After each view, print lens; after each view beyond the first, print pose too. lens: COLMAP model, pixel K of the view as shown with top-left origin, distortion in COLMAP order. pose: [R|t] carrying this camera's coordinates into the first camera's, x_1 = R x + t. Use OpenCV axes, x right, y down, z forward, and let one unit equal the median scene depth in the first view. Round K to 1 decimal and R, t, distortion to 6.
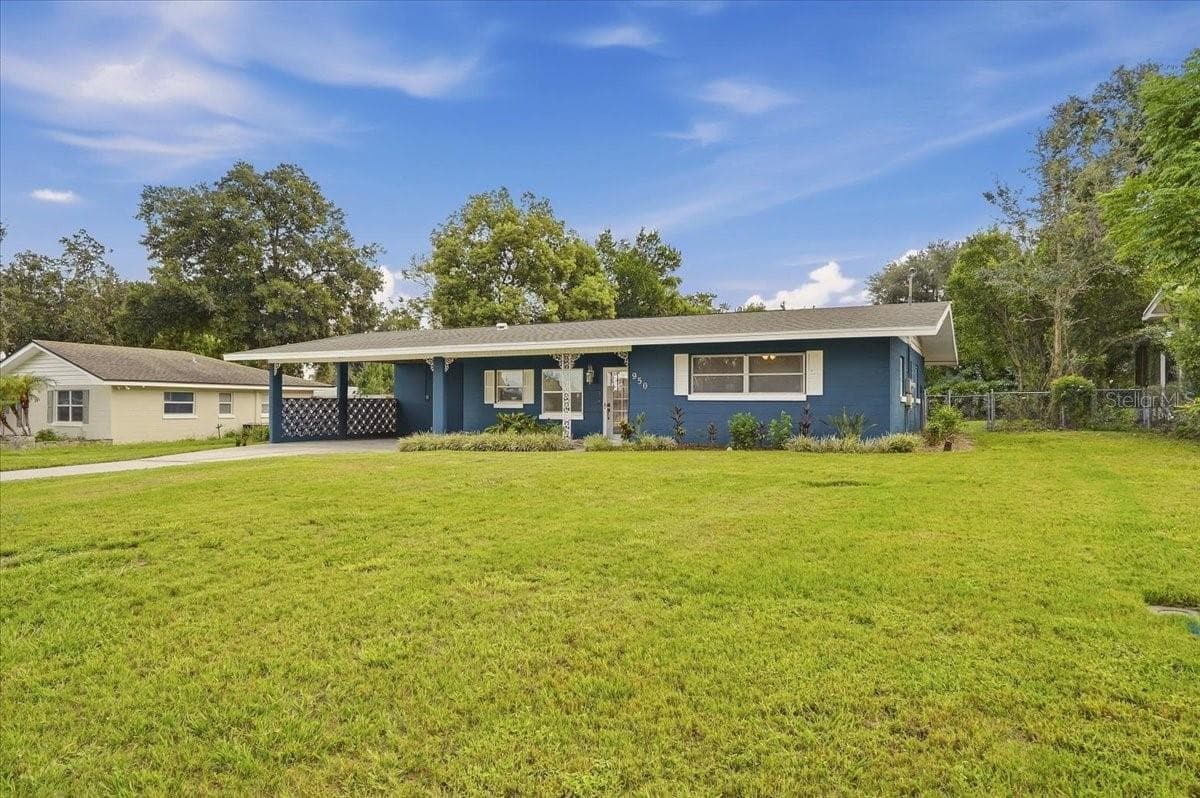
lens RADIAL K [[510.6, 0, 604.6], [0, 510.6, 401.1], [0, 0, 1]] dist [-0.001207, 0.000411]
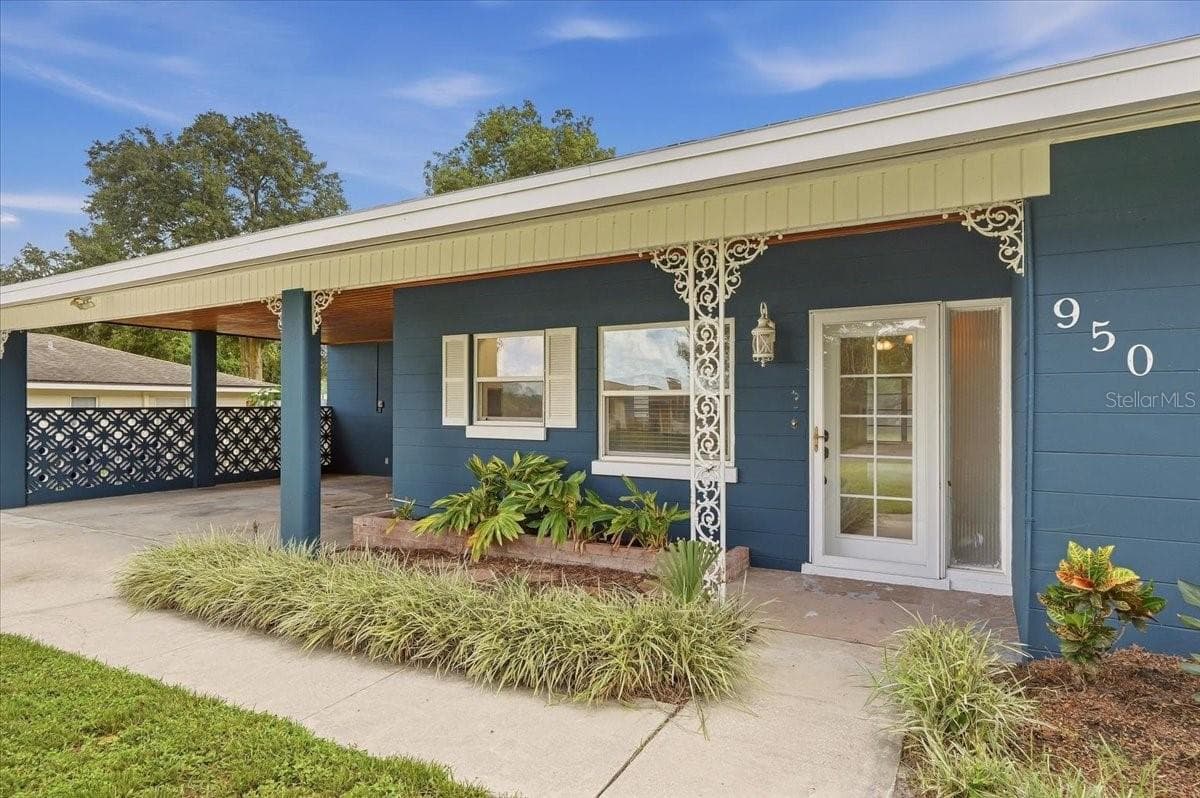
lens RADIAL K [[603.8, 0, 600.0], [0, 603.8, 399.0], [0, 0, 1]] dist [0.000557, 0.000305]
pose [[0.996196, 0.000004, -0.087135, -0.087180], [-0.001053, 0.999928, -0.011991, -0.009355], [0.087129, 0.012037, 0.996124, 0.596217]]
